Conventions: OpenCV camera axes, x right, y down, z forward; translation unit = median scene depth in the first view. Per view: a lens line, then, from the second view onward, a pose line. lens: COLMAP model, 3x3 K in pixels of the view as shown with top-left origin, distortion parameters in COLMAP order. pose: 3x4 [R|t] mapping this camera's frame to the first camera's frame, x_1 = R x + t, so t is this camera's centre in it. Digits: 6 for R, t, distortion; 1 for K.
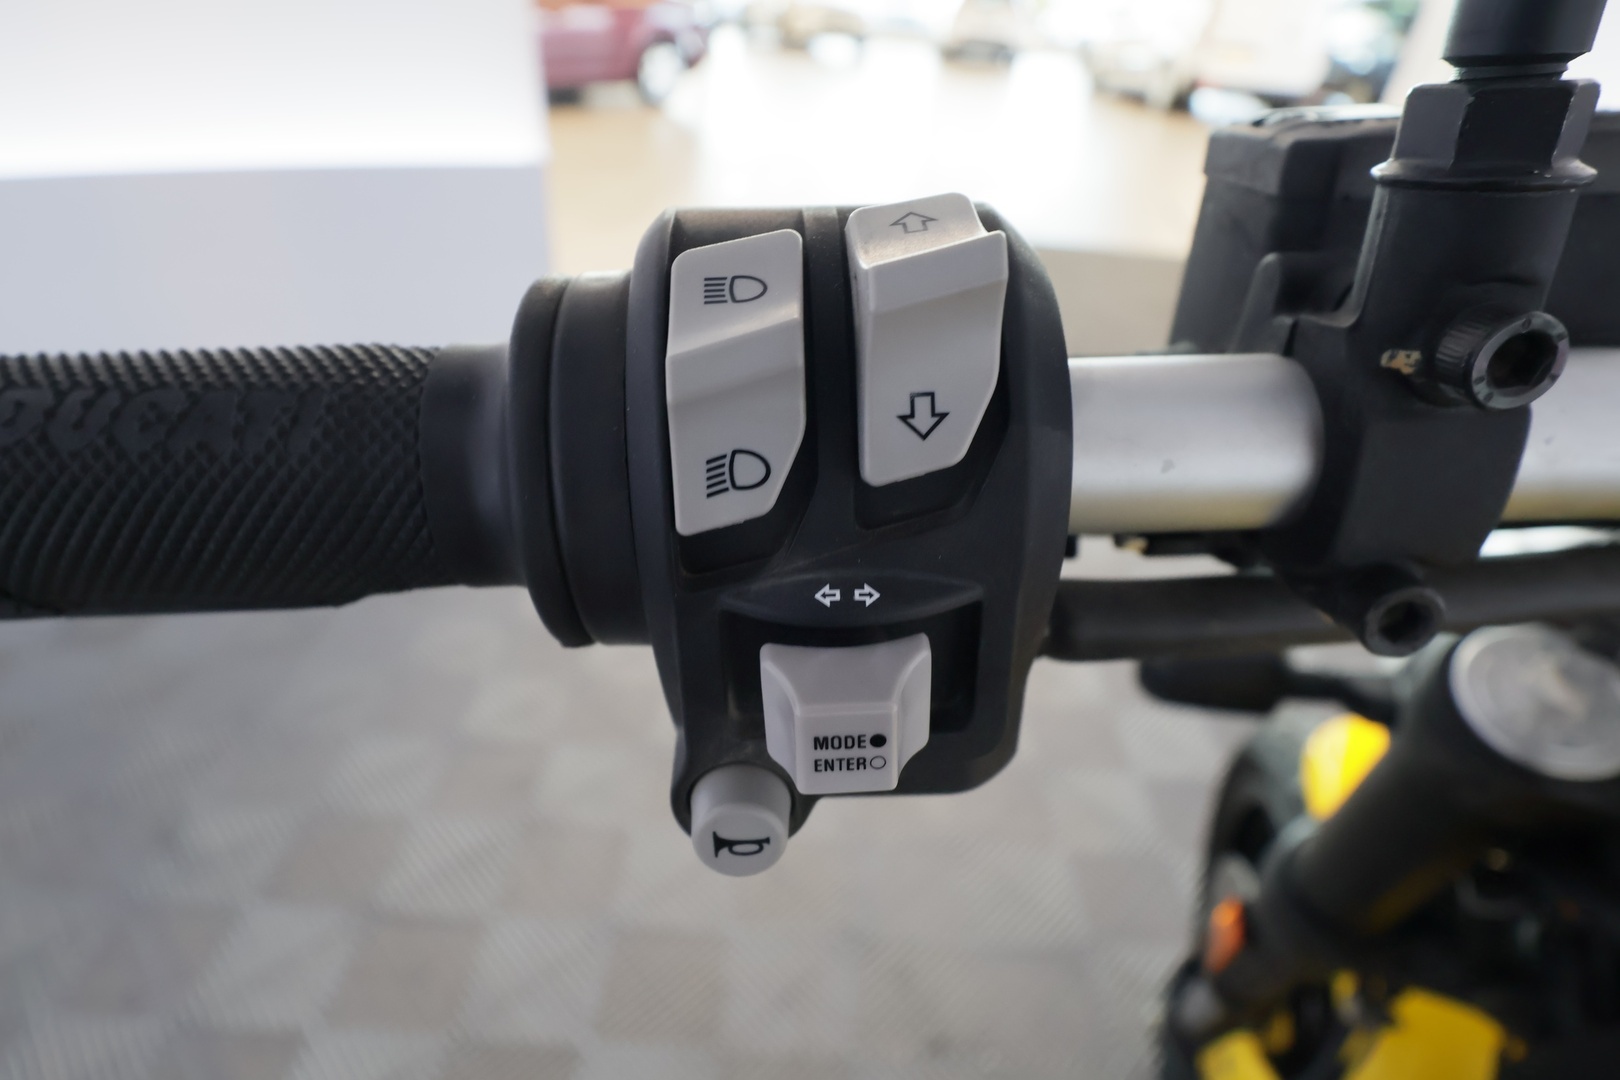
lens RADIAL K [[887.7, 0, 814.1], [0, 887.7, 541.3], [0, 0, 1]] dist [-0.002803, -0.000424]
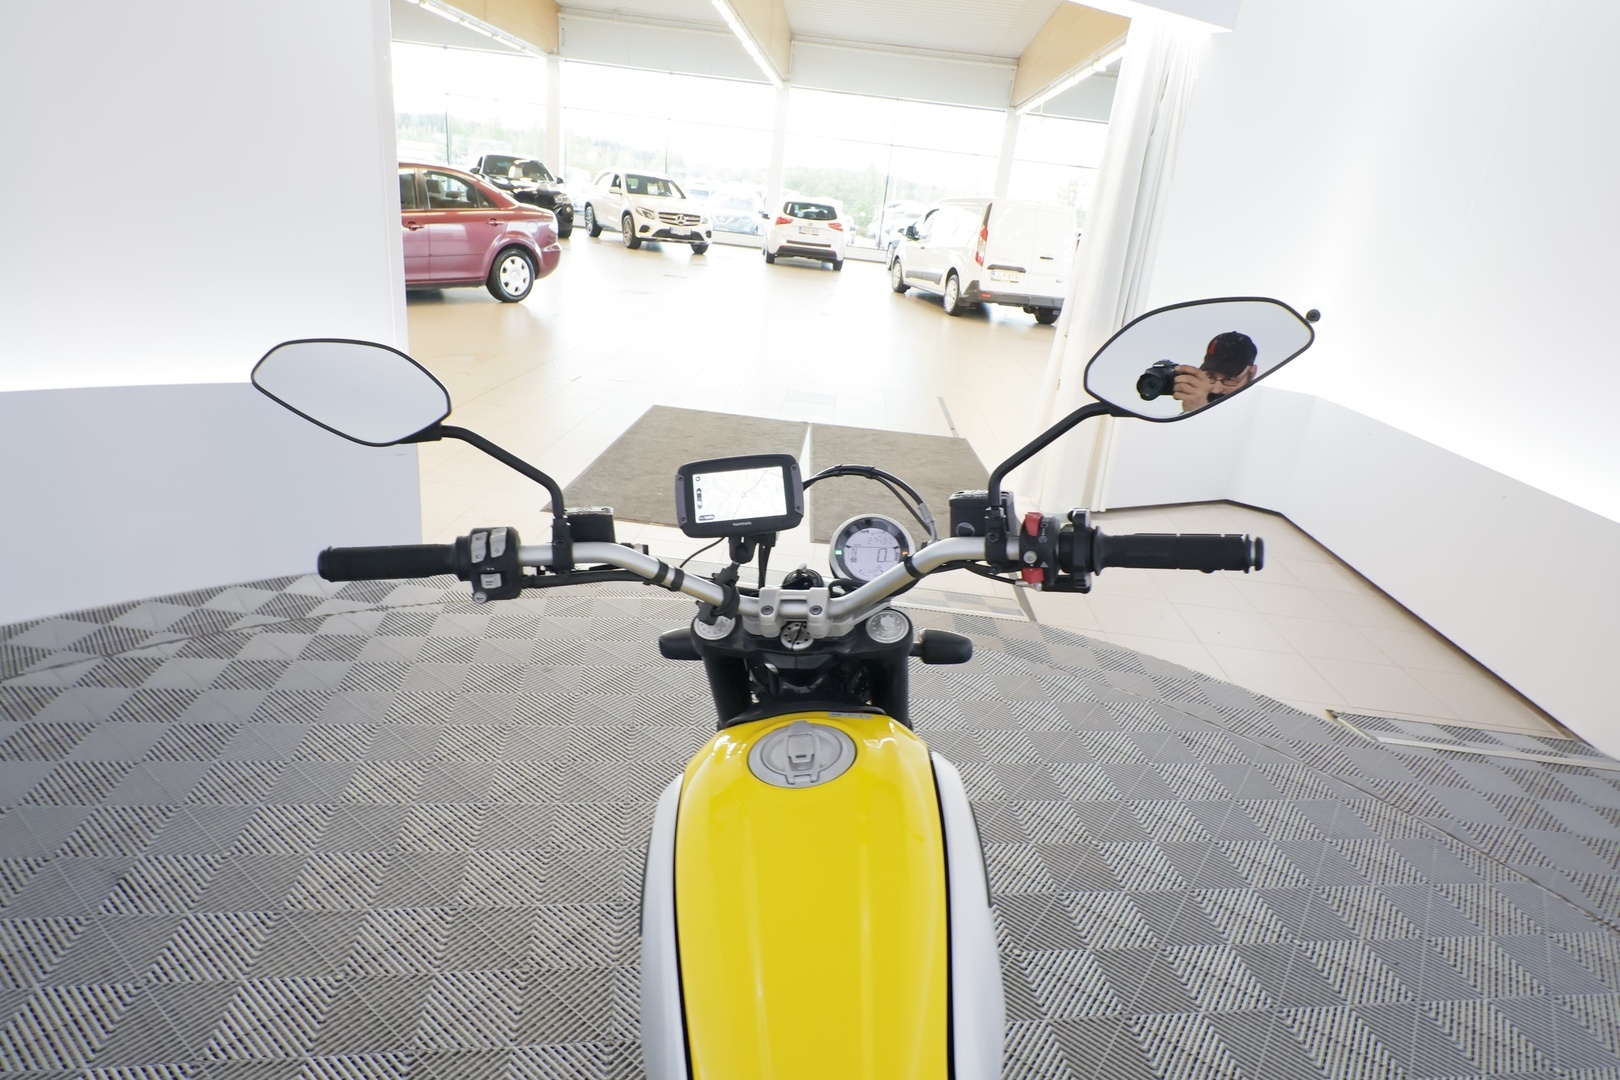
lens RADIAL K [[887.7, 0, 814.1], [0, 887.7, 541.3], [0, 0, 1]] dist [-0.002803, -0.000424]
pose [[0.987466, -0.017381, 0.156873, 1.739523], [0.045016, 0.983649, -0.174382, 1.395940], [-0.151277, 0.179258, 0.972102, -7.808789]]
